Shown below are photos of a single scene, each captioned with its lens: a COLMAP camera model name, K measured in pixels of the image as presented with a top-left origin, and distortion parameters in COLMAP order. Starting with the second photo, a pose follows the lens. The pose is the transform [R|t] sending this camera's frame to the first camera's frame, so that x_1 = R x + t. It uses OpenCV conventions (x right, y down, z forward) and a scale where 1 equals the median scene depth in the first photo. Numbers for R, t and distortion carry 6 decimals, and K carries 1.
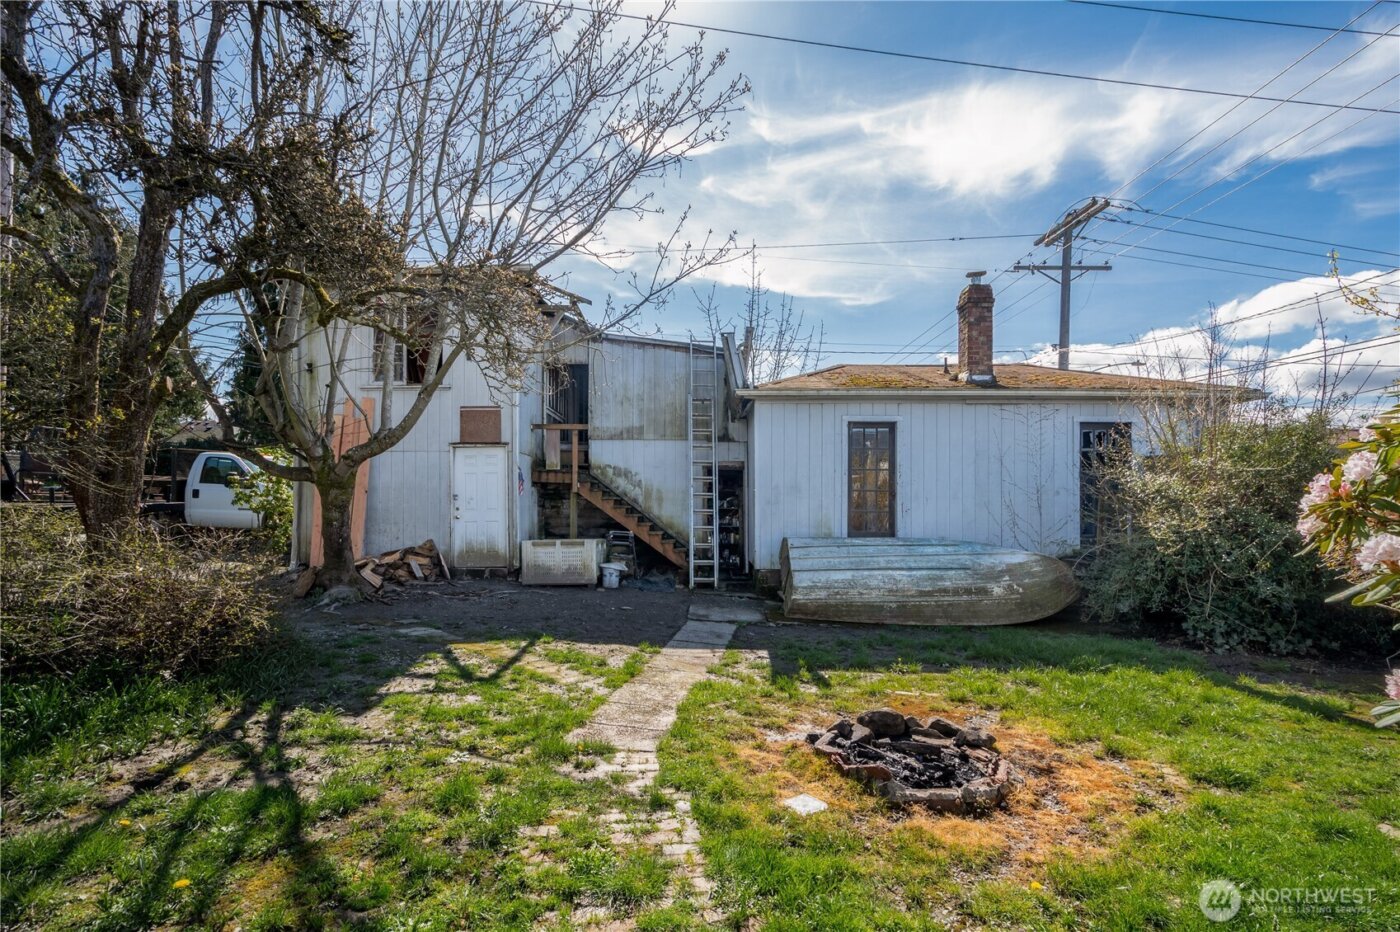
lens RADIAL K [[647.9, 0, 694.1], [0, 647.9, 500.0], [0, 0, 1]] dist [0.014050, -0.000723]
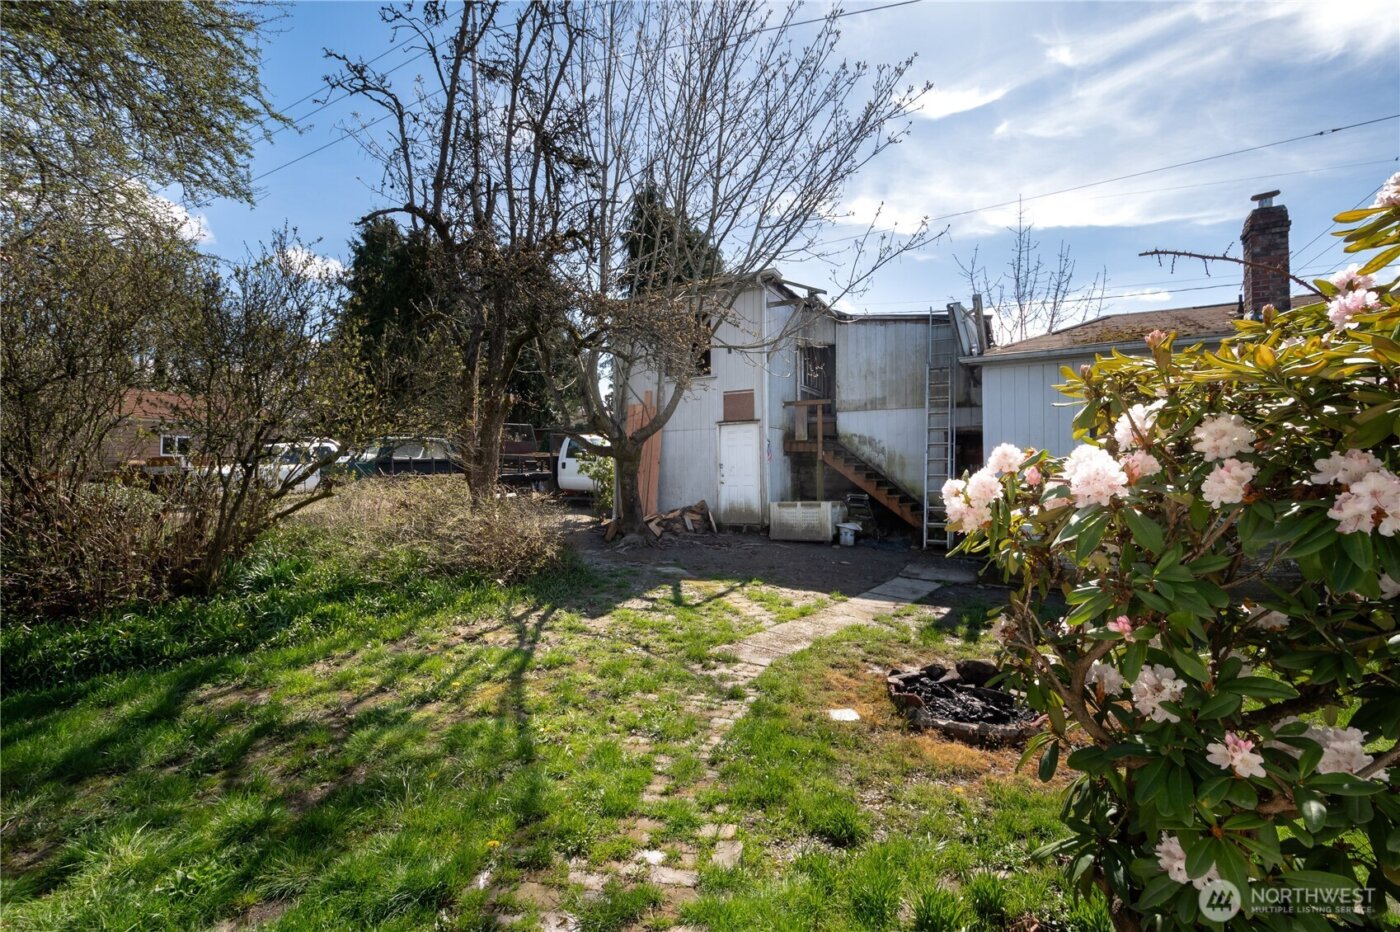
lens RADIAL K [[630.2, 0, 722.1], [0, 630.2, 472.4], [0, 0, 1]] dist [0.017916, -0.000691]
pose [[0.892567, -0.009562, -0.450814, 0.175293], [0.015989, 0.999818, 0.010450, -0.004653], [0.450632, -0.016535, 0.892557, -0.062128]]
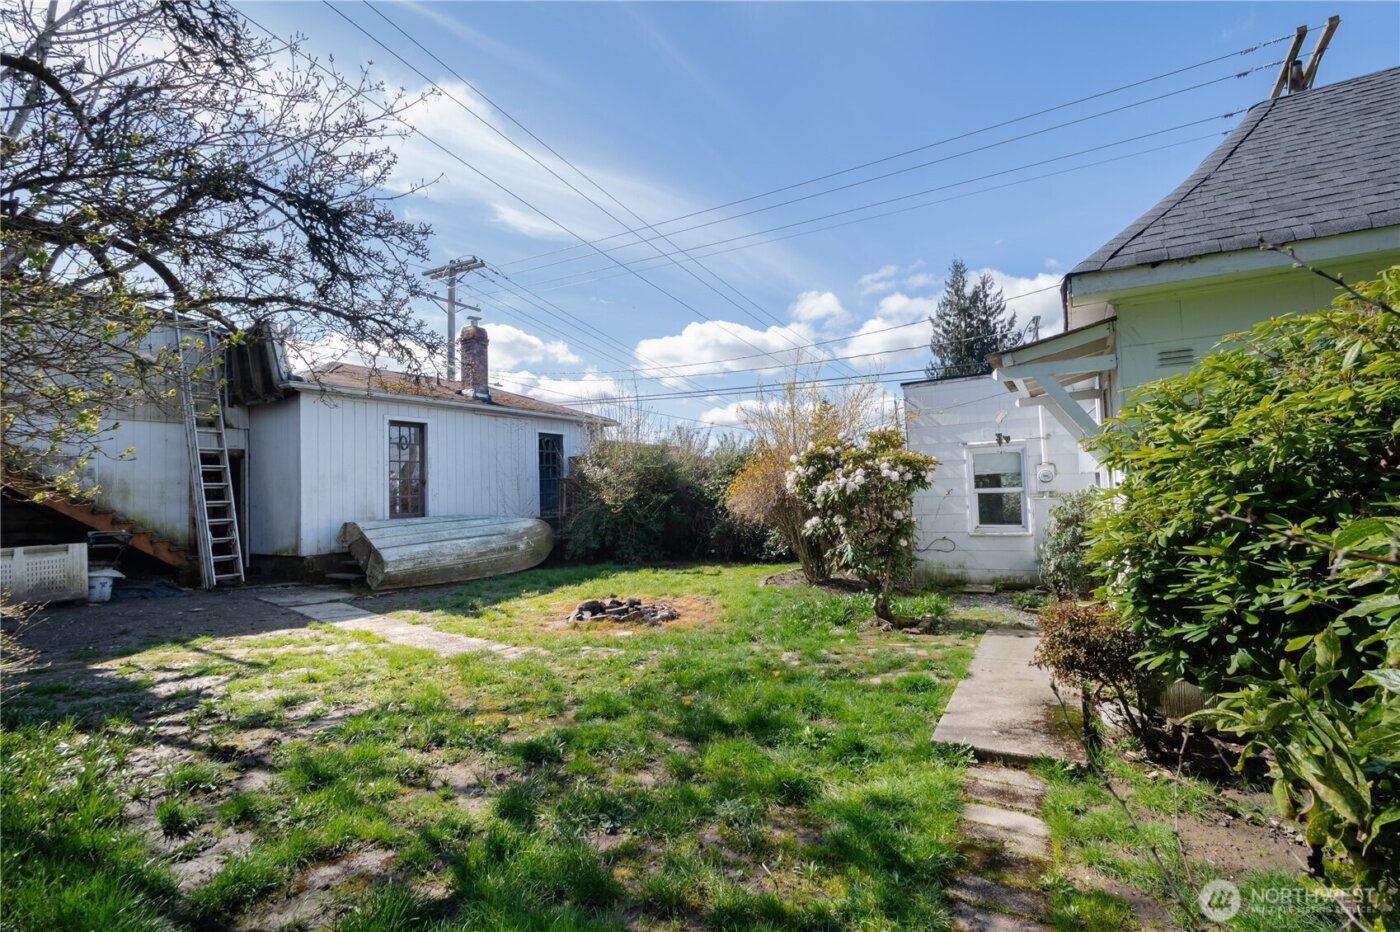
lens RADIAL K [[630.2, 0, 722.1], [0, 630.2, 472.4], [0, 0, 1]] dist [0.017916, -0.000691]
pose [[0.483100, 0.002796, 0.875561, -0.470809], [0.021368, 0.999659, -0.014983, 0.002866], [-0.875304, 0.025947, 0.482876, -0.071710]]
